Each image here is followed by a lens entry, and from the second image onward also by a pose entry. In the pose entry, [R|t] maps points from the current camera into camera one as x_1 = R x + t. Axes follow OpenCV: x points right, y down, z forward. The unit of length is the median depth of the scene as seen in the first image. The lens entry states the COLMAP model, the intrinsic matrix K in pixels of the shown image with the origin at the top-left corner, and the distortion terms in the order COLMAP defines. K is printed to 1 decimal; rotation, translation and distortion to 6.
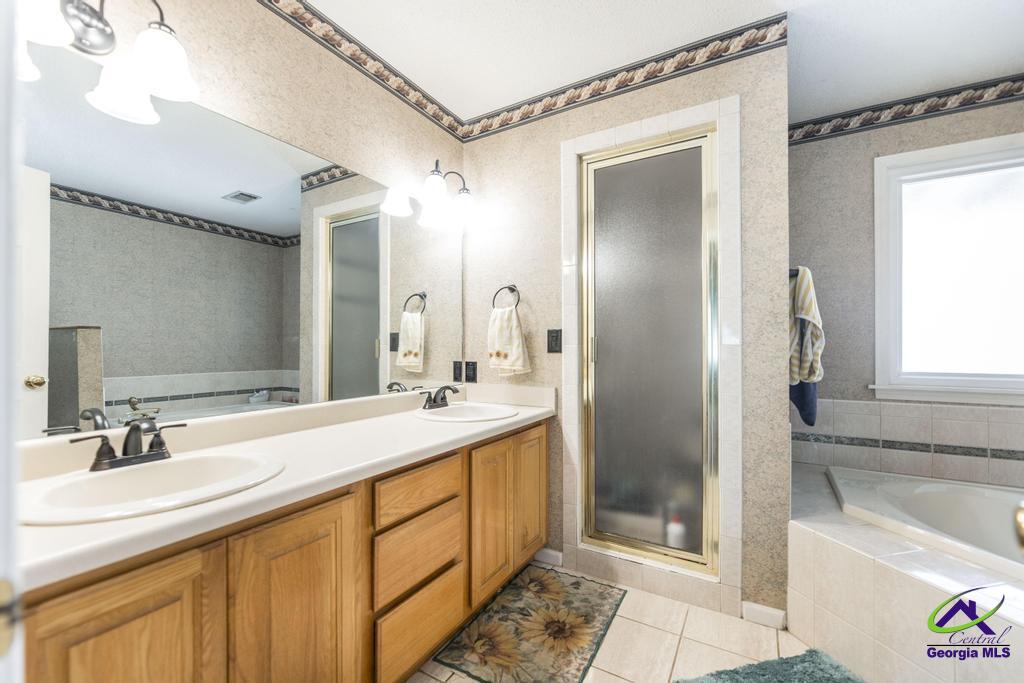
lens RADIAL K [[420.3, 0, 510.9], [0, 420.3, 344.5], [0, 0, 1]] dist [-0.005130, 0.000124]
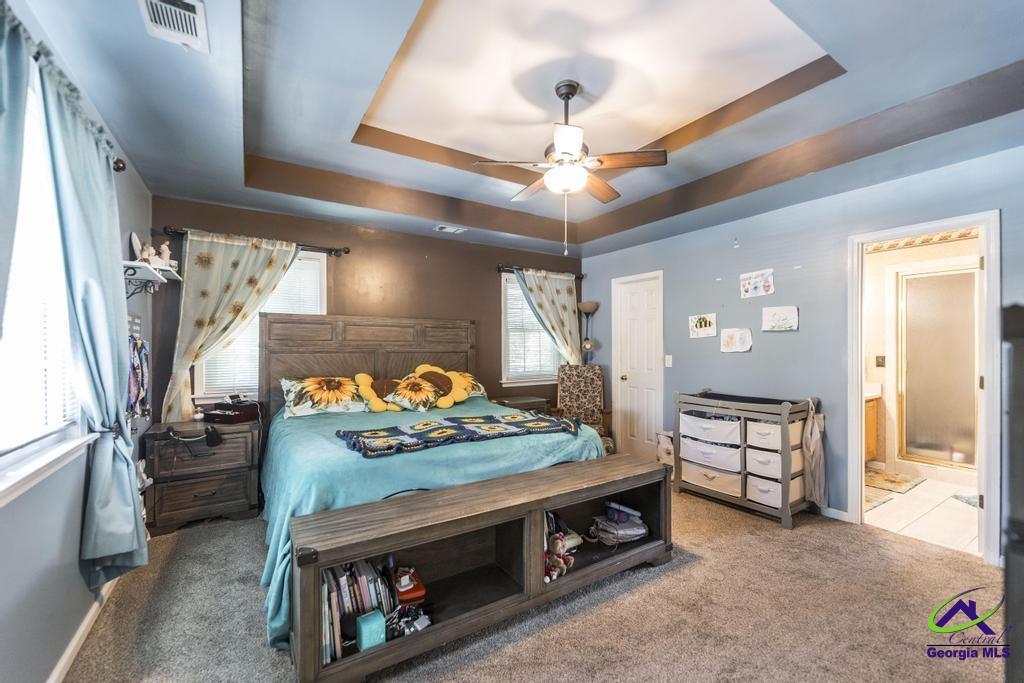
lens RADIAL K [[420.3, 0, 515.8], [0, 420.3, 346.0], [0, 0, 1]] dist [-0.005130, 0.000124]
pose [[0.896620, 0.000805, -0.442800, -0.607390], [0.002747, 0.999969, 0.007380, -0.106746], [0.442793, -0.007833, 0.896590, -1.686499]]
